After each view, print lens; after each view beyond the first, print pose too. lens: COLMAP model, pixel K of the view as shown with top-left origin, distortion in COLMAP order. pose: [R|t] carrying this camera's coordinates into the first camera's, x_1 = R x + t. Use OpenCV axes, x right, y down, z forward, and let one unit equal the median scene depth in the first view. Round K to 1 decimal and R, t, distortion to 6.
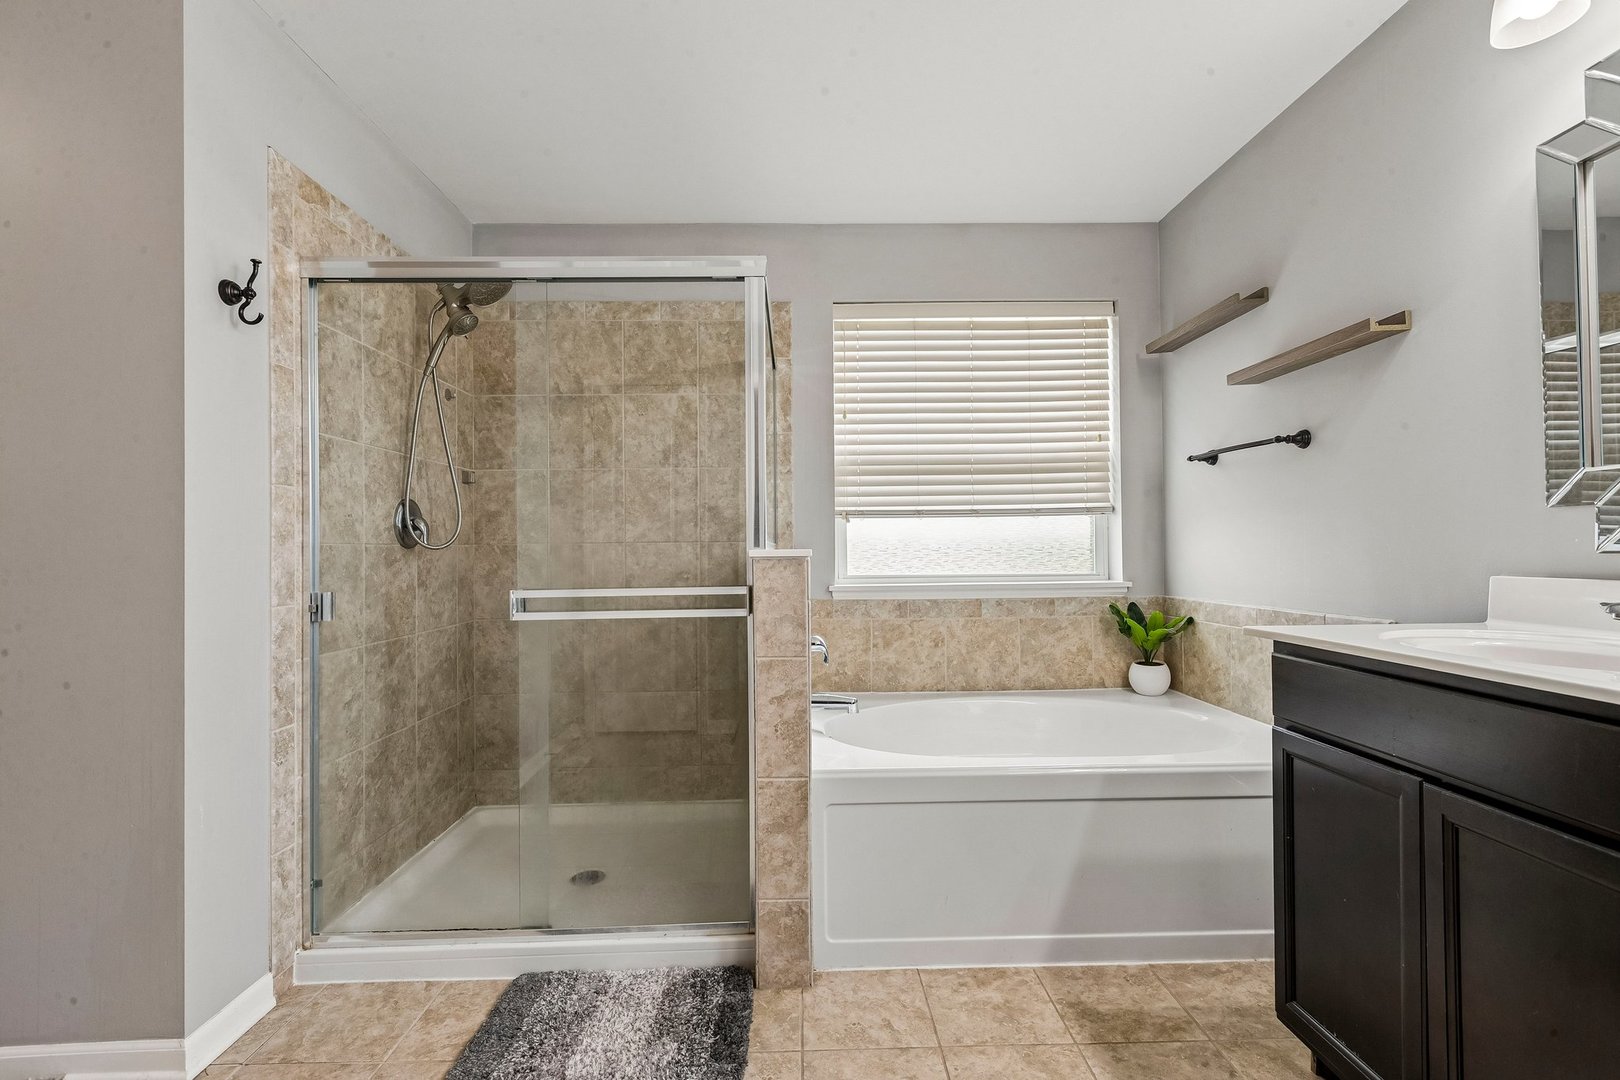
lens RADIAL K [[721.3, 0, 808.6], [0, 721.3, 543.8], [0, 0, 1]] dist [-0.000874, 0.000080]
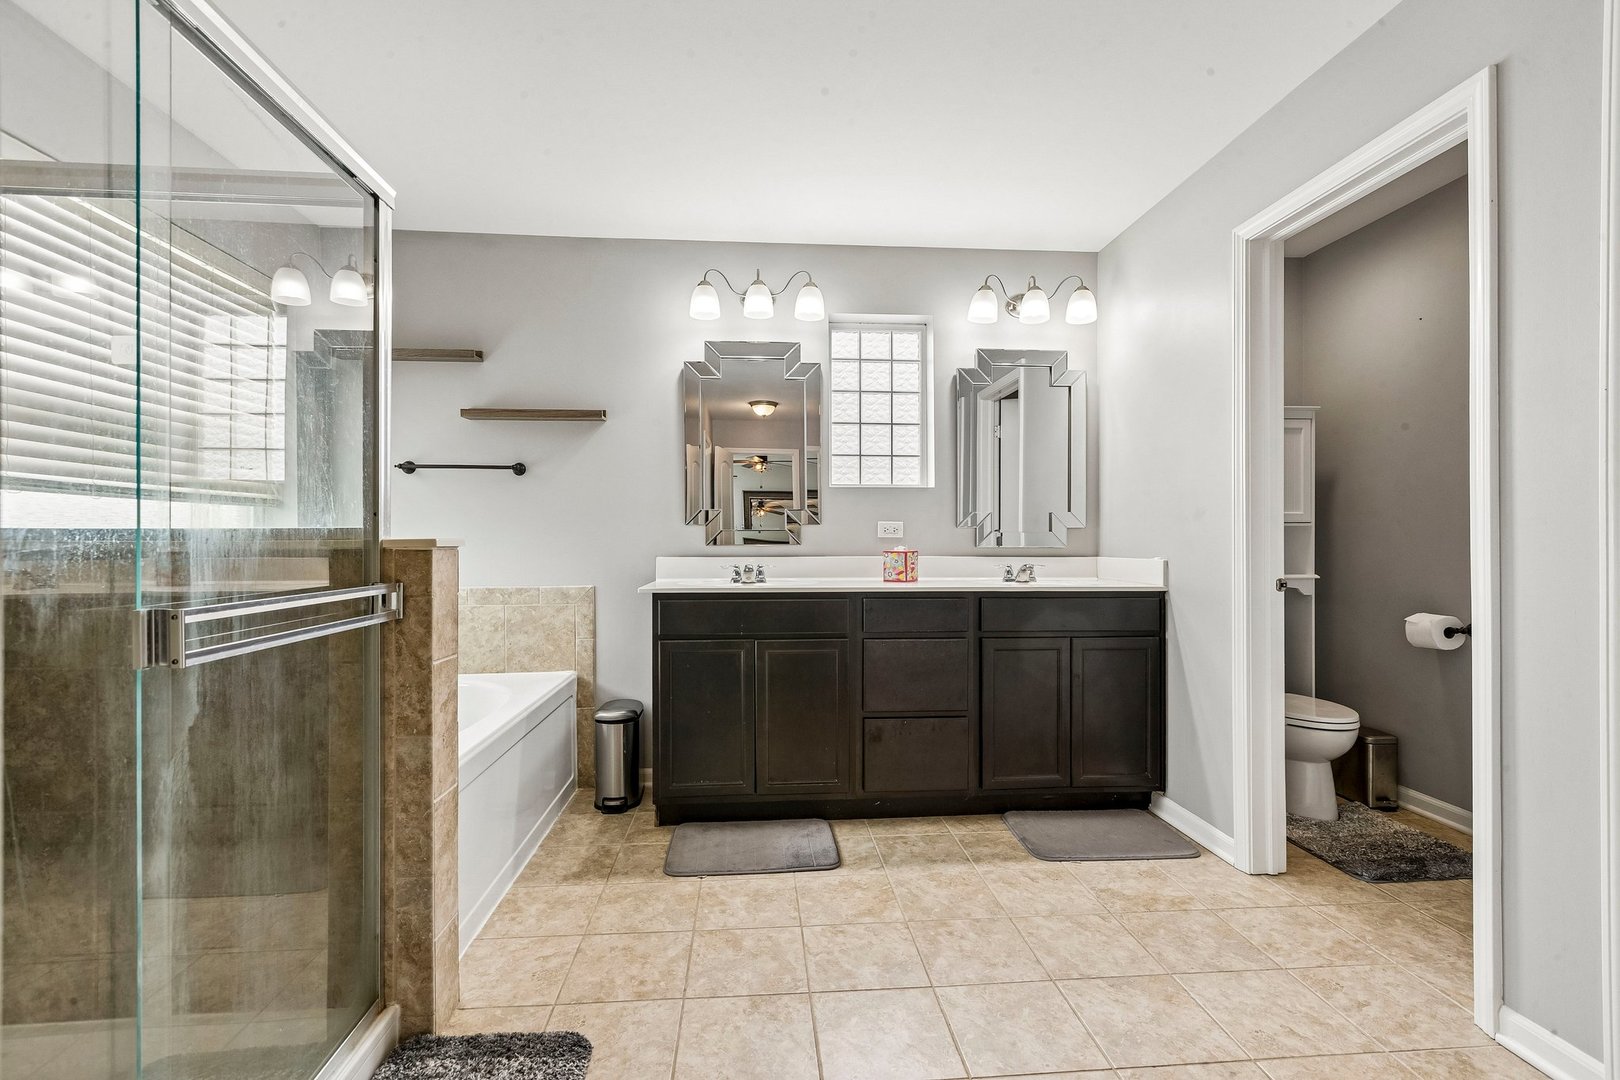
lens RADIAL K [[721.3, 0, 808.7], [0, 721.3, 544.1], [0, 0, 1]] dist [-0.000874, 0.000080]
pose [[-0.059793, 0.004582, 0.998200, -1.004678], [-0.012697, 0.999905, -0.005351, 0.008884], [-0.998130, -0.012995, -0.059729, 0.620724]]
